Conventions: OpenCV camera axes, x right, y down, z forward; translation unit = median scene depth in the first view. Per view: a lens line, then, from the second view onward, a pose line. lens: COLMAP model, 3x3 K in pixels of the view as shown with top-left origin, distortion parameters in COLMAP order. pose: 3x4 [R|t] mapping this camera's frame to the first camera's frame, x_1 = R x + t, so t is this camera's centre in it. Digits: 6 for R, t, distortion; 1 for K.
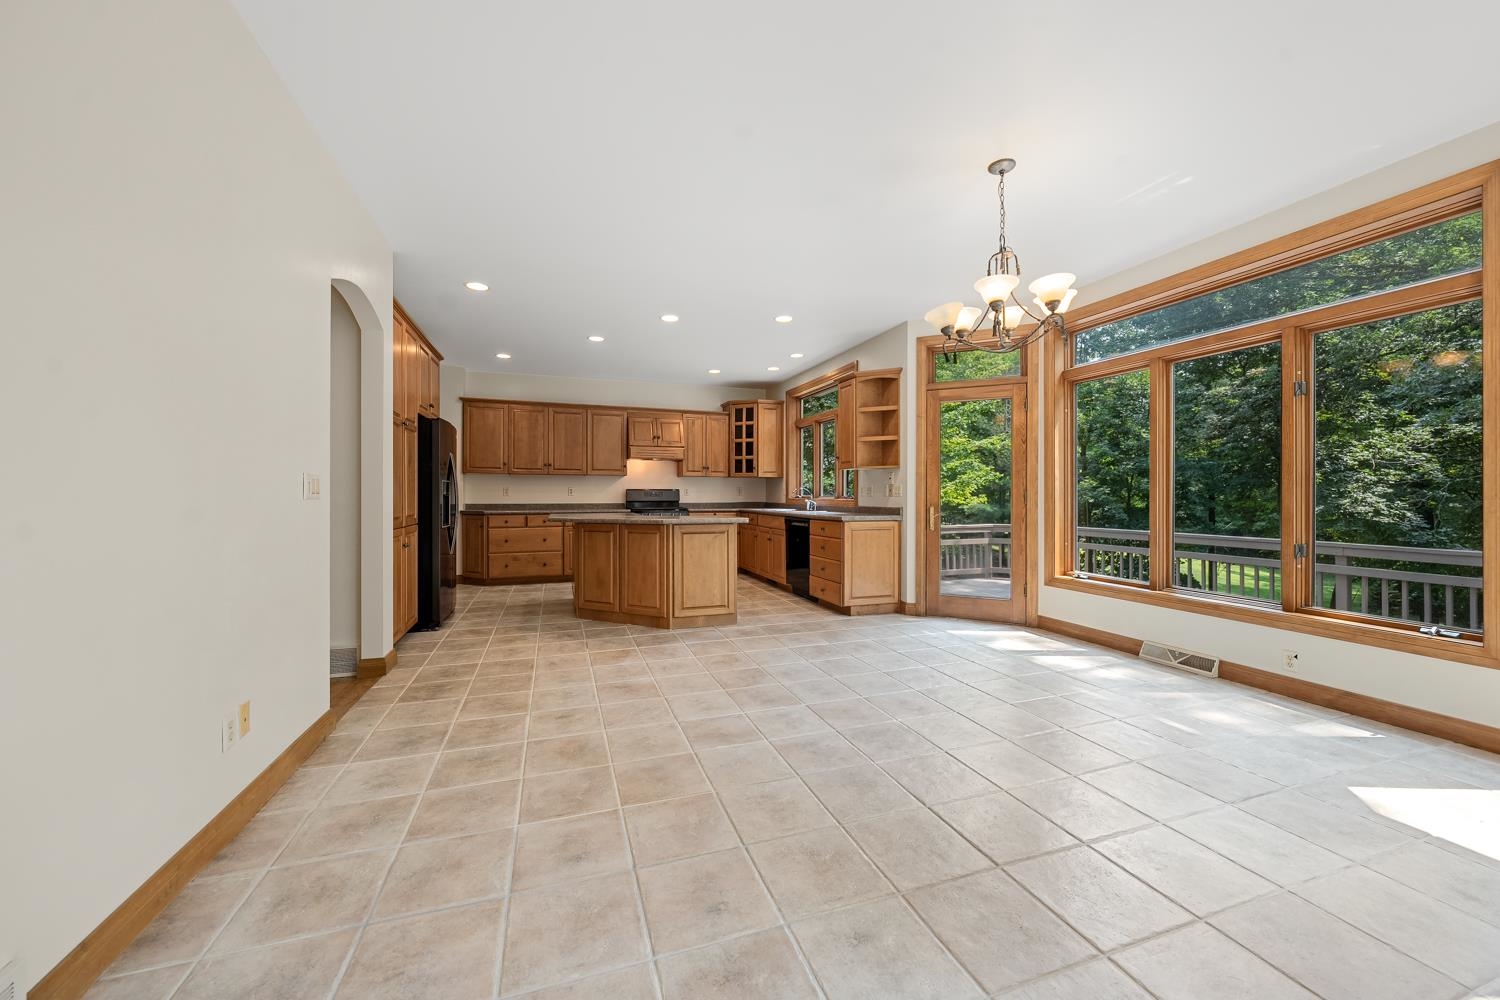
lens RADIAL K [[554.8, 0, 744.0], [0, 554.8, 496.6], [0, 0, 1]] dist [-0.001476, -0.000030]
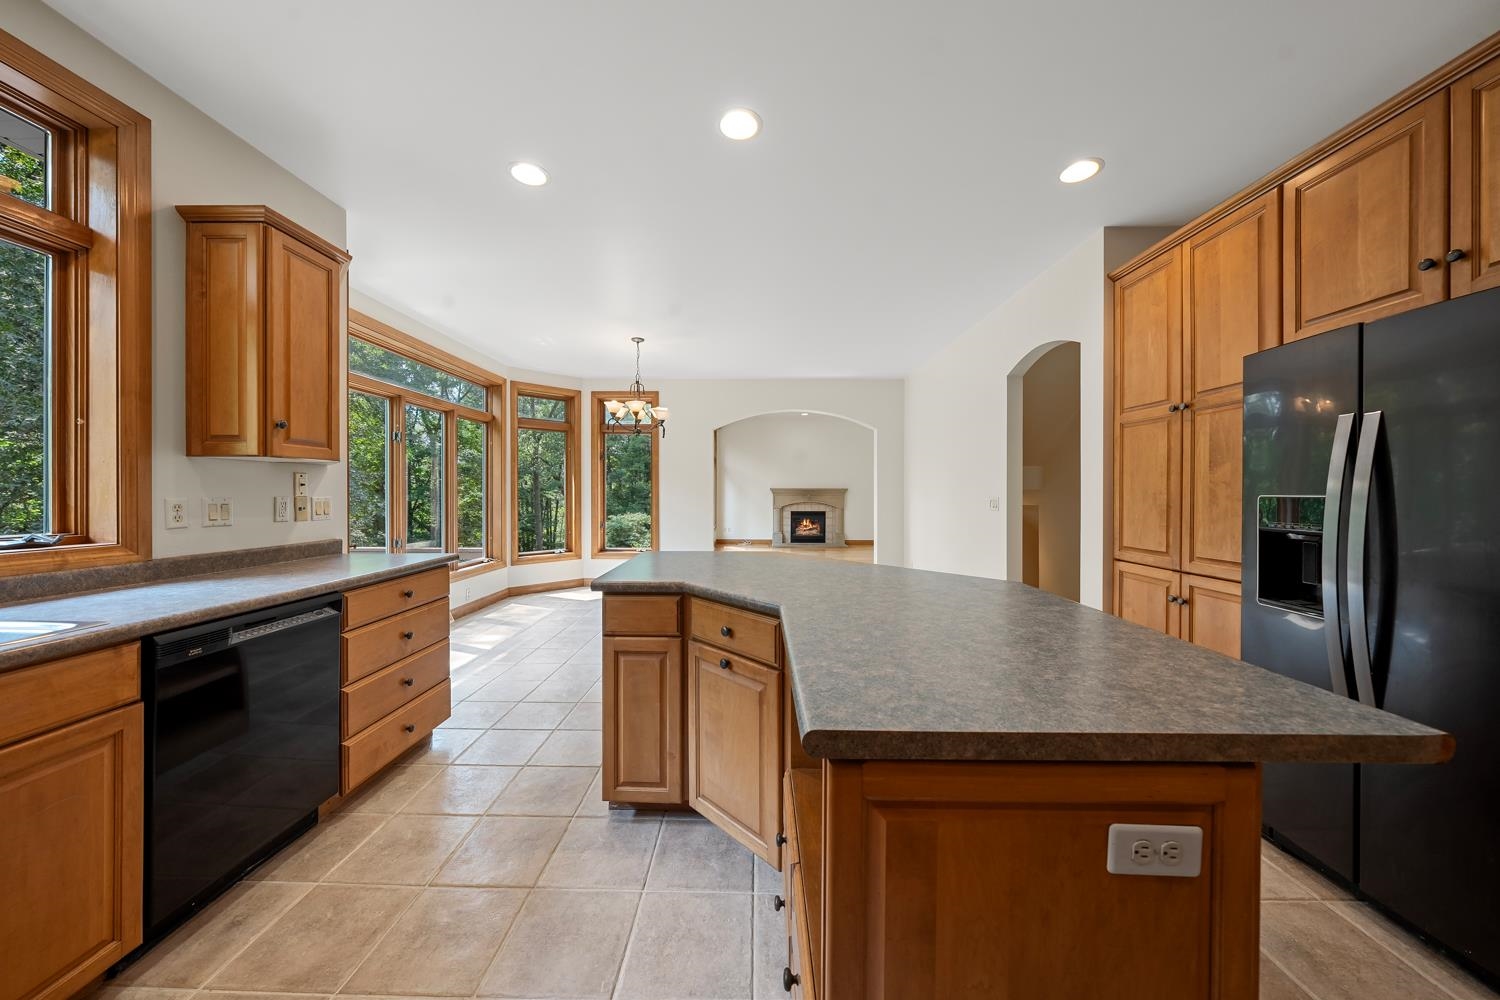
lens RADIAL K [[509.9, 0, 750.4], [0, 509.9, 493.6], [0, 0, 1]] dist [0.002564, 0.000138]
pose [[-0.943782, -0.004139, 0.330541, -0.255897], [-0.002860, 0.999986, 0.004354, -0.027437], [-0.330555, 0.003164, -0.943781, 1.267996]]
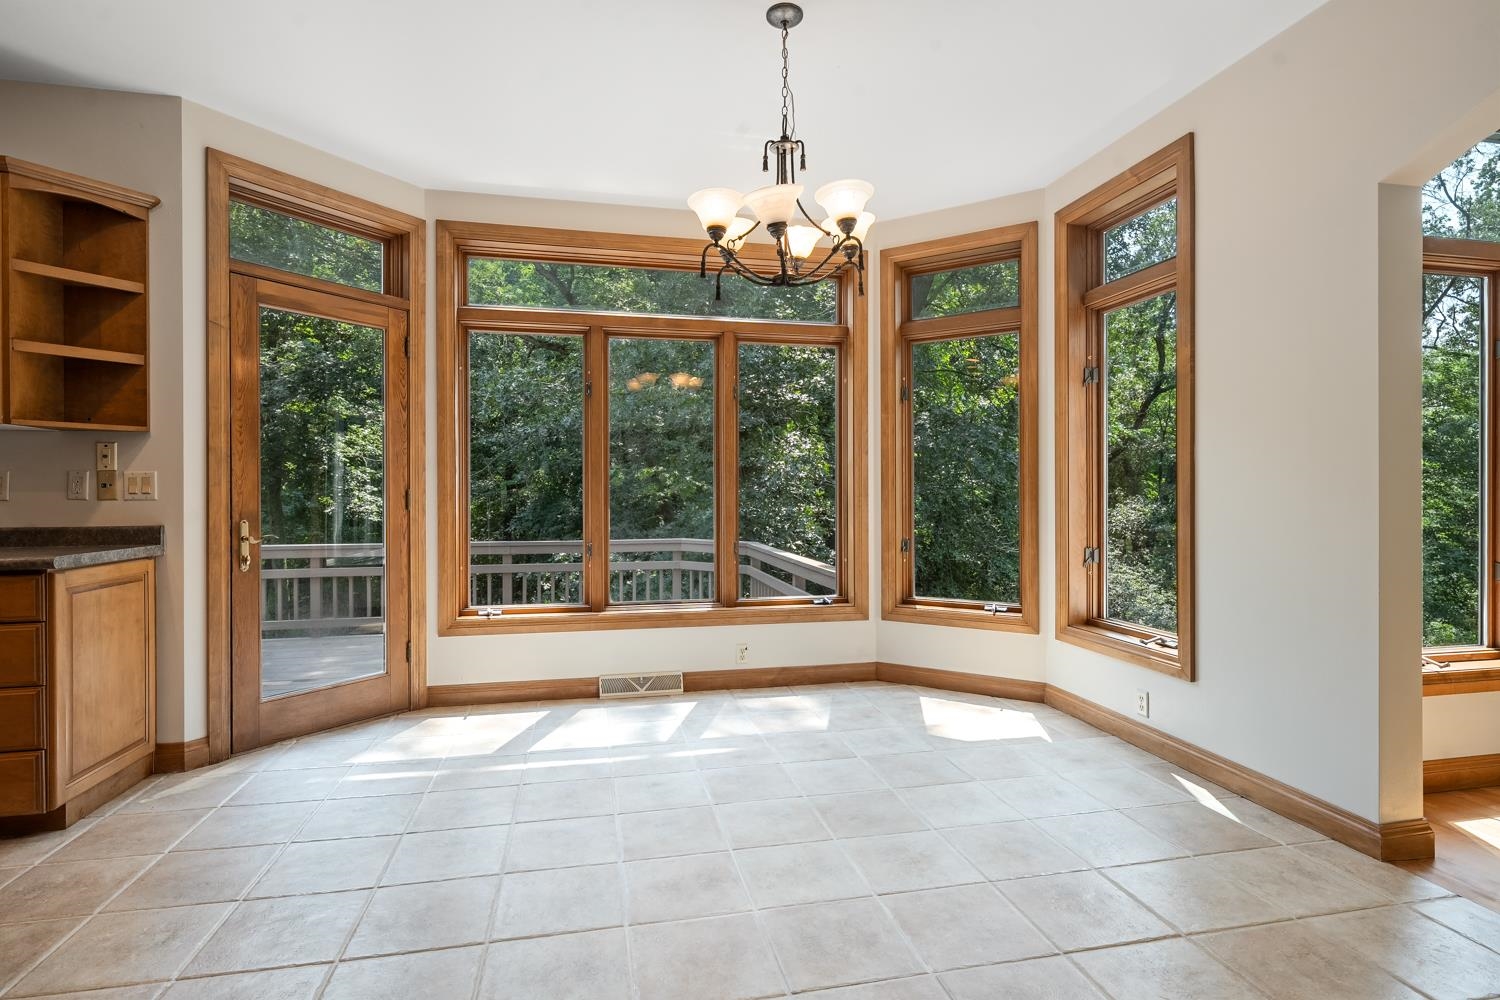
lens RADIAL K [[754.6, 0, 750.4], [0, 754.6, 493.0], [0, 0, 1]] dist [0.000770, 0.000982]
pose [[0.113407, -0.005294, 0.993535, -0.230745], [0.002944, 0.999983, 0.004992, -0.006892], [-0.993544, 0.002359, 0.113420, 0.454023]]
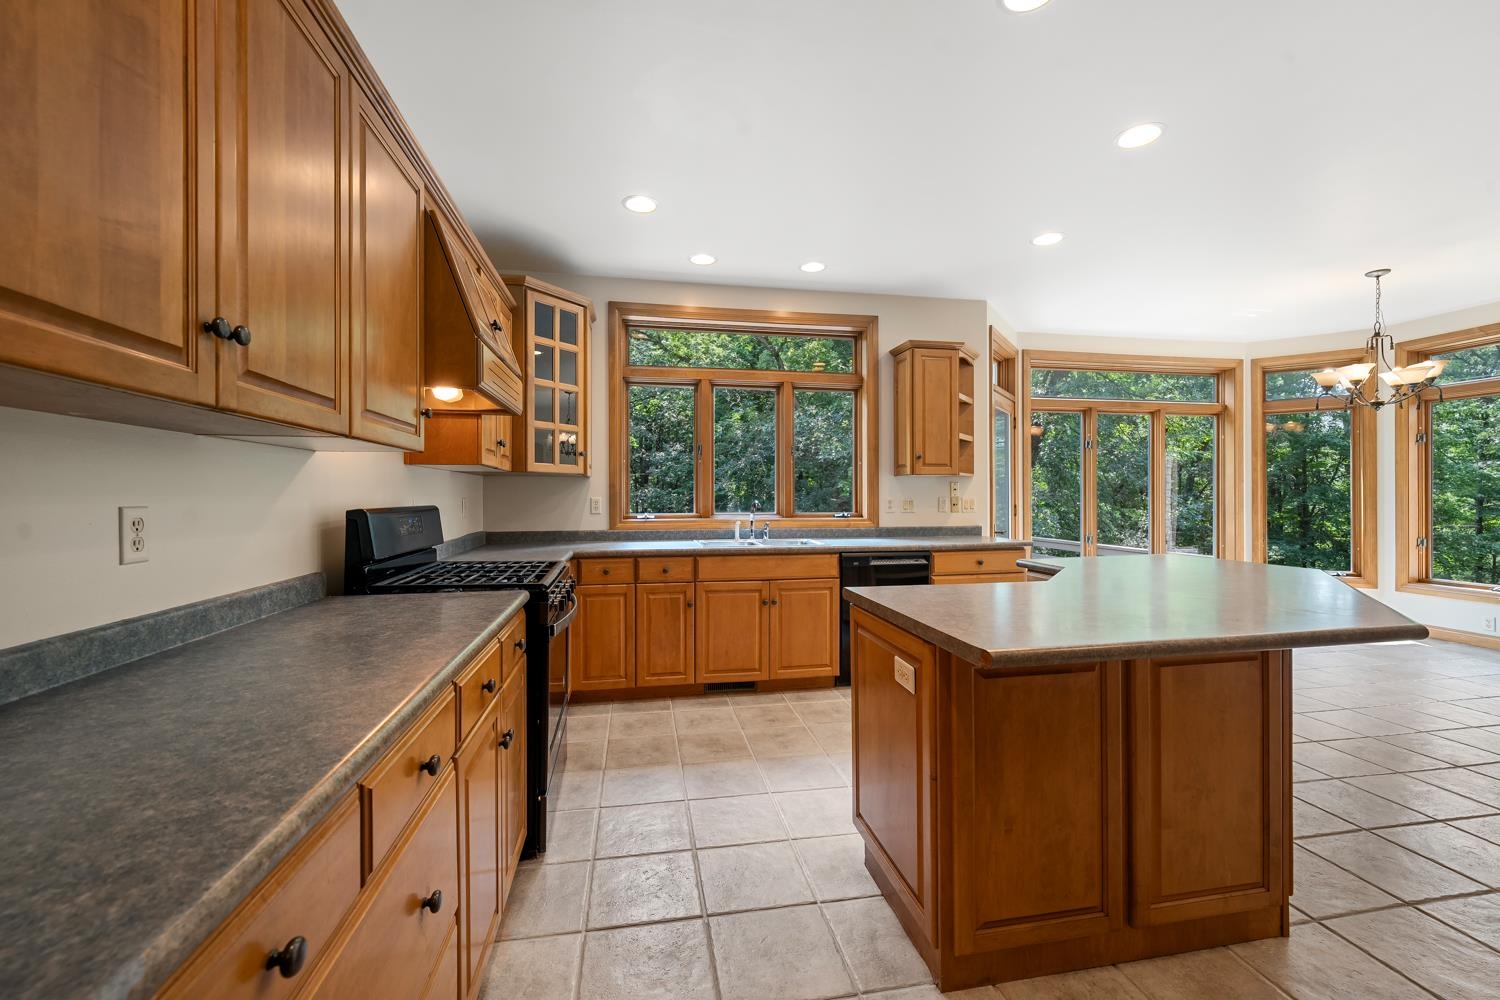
lens RADIAL K [[629.7, 0, 742.5], [0, 629.7, 495.4], [0, 0, 1]] dist [-0.002875, 0.000008]
pose [[0.142366, -0.001992, 0.989812, -0.645409], [0.005437, 0.999984, 0.001230, -0.026603], [-0.989799, 0.005207, 0.142375, 1.144985]]
